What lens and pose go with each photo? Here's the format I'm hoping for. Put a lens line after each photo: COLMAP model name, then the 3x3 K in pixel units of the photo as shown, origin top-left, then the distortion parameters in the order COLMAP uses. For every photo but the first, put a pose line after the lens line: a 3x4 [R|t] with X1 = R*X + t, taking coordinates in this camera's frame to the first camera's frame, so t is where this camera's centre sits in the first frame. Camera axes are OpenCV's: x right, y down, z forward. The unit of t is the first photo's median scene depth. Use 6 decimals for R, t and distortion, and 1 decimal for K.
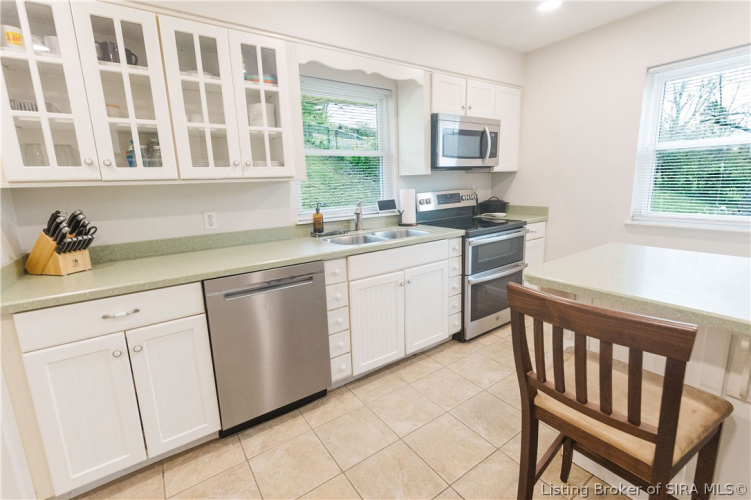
lens RADIAL K [[319.3, 0, 375.8], [0, 319.3, 243.5], [0, 0, 1]] dist [-0.000275, 0.000017]
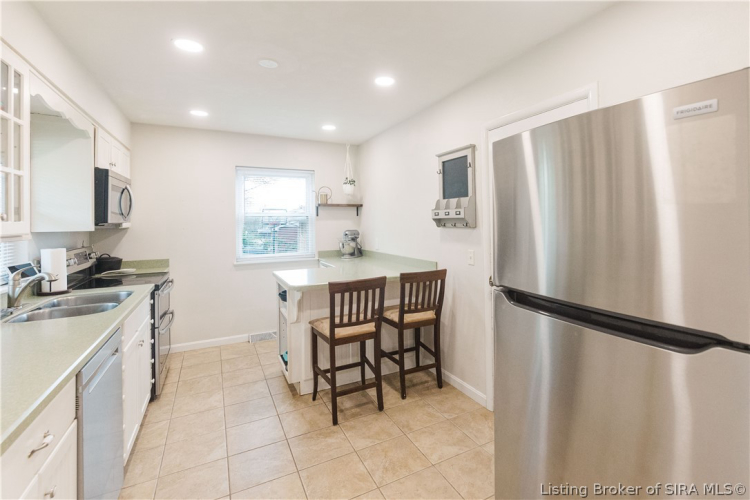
lens RADIAL K [[336.6, 0, 375.4], [0, 336.6, 242.2], [0, 0, 1]] dist [-0.001982, -0.000328]
pose [[0.196447, -0.028428, 0.980102, -0.557433], [0.200400, 0.979644, -0.011752, -0.013322], [-0.959817, 0.198721, 0.198145, 0.056481]]
